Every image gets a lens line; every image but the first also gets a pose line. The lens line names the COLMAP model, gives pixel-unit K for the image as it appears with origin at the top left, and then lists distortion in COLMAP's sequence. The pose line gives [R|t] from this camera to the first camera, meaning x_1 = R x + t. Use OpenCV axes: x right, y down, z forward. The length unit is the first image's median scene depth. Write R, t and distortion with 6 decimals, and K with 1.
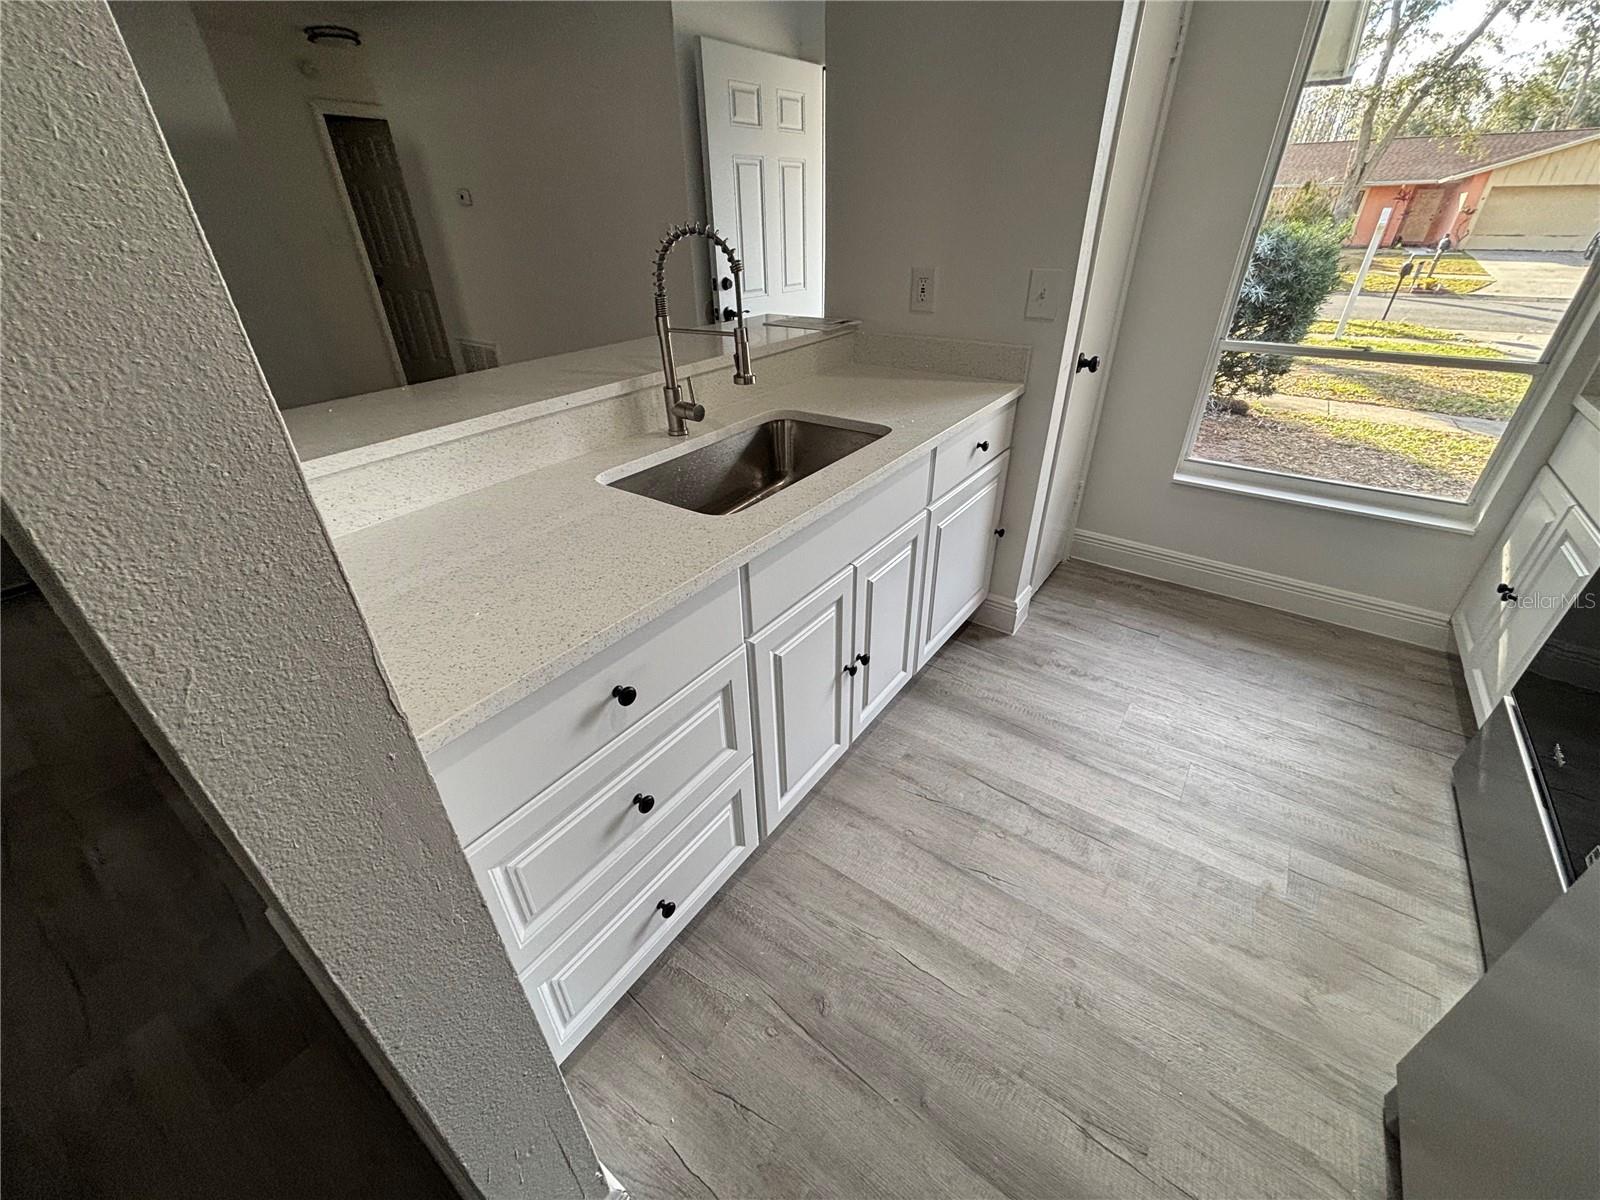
lens RADIAL K [[639.3, 0, 801.0], [0, 639.3, 602.9], [0, 0, 1]] dist [0.000707, 0.000723]
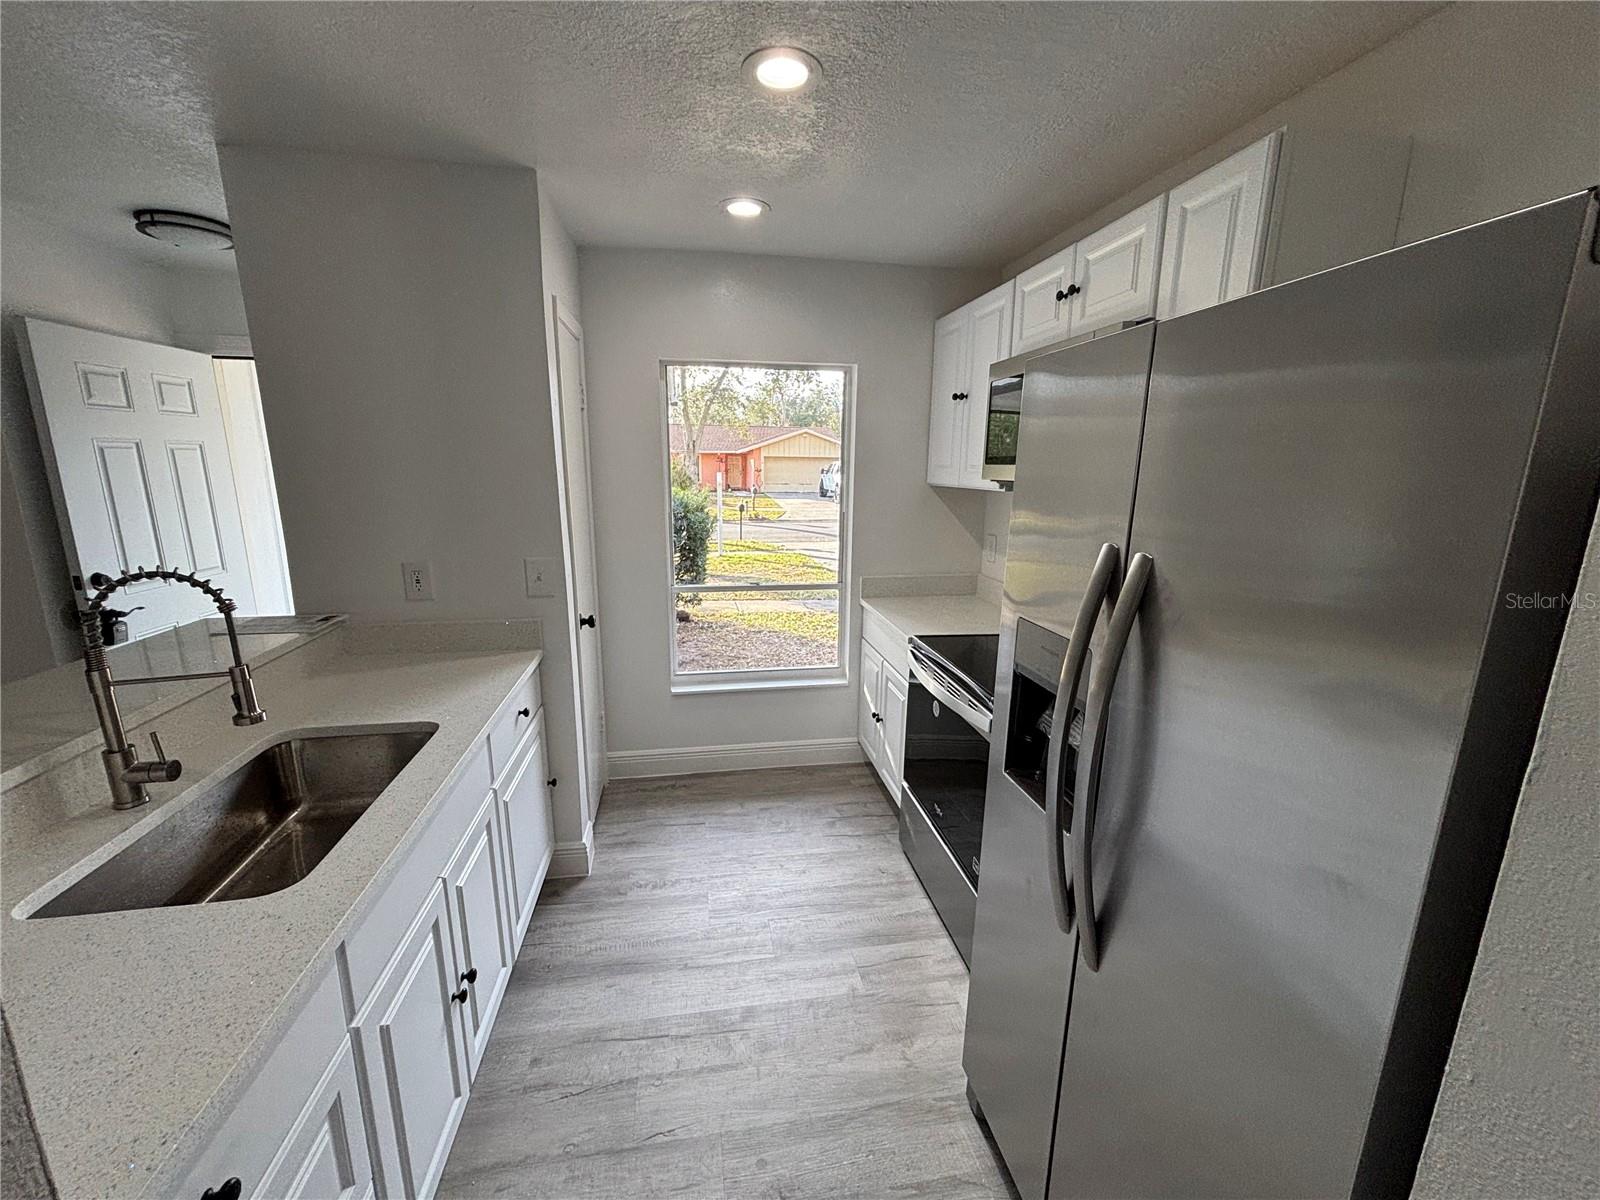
lens RADIAL K [[653.8, 0, 795.4], [0, 653.8, 597.9], [0, 0, 1]] dist [0.003015, 0.001086]
pose [[0.703800, -0.129341, 0.698525, -0.134813], [0.349092, 0.919343, -0.181500, -0.064781], [-0.618709, 0.371589, 0.692185, -0.106736]]
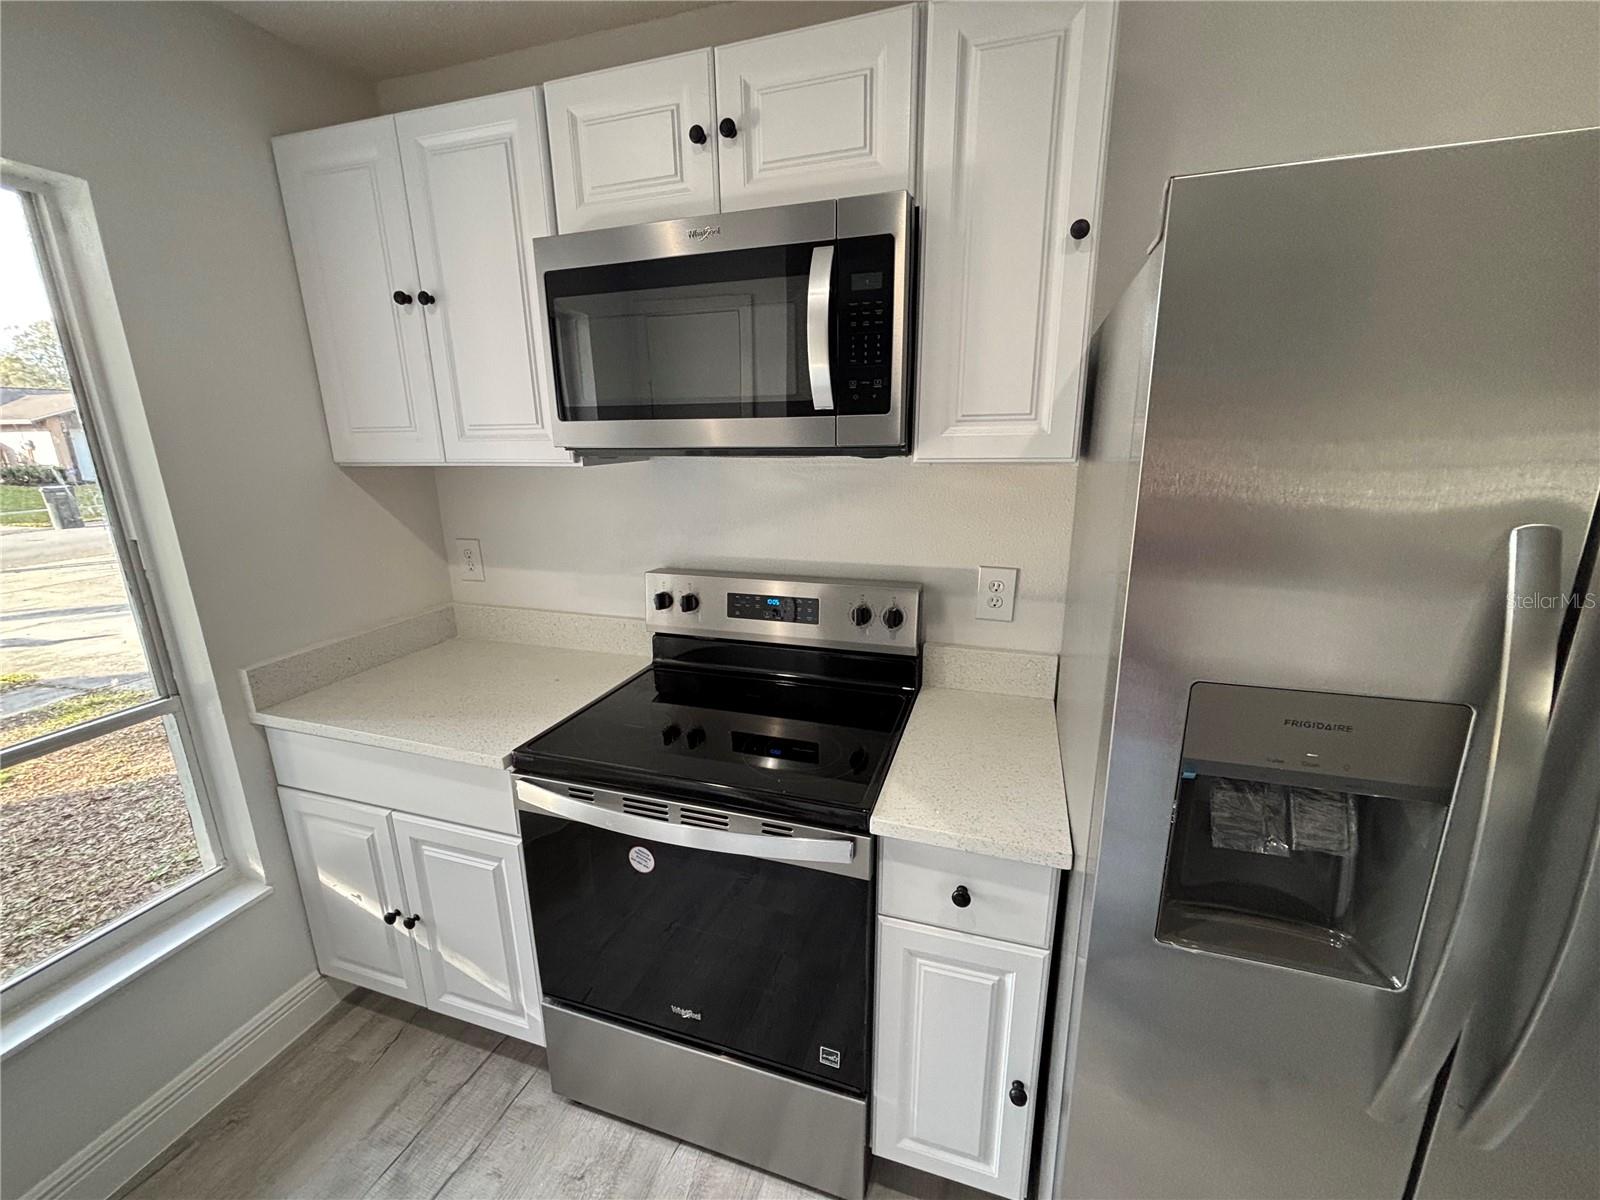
lens RADIAL K [[639.3, 0, 801.0], [0, 639.3, 602.9], [0, 0, 1]] dist [0.000707, 0.000723]
pose [[-0.310628, -0.222509, 0.924121, 0.264097], [0.501998, 0.787171, 0.358273, -0.373562], [-0.807161, 0.575196, -0.132818, 0.453748]]
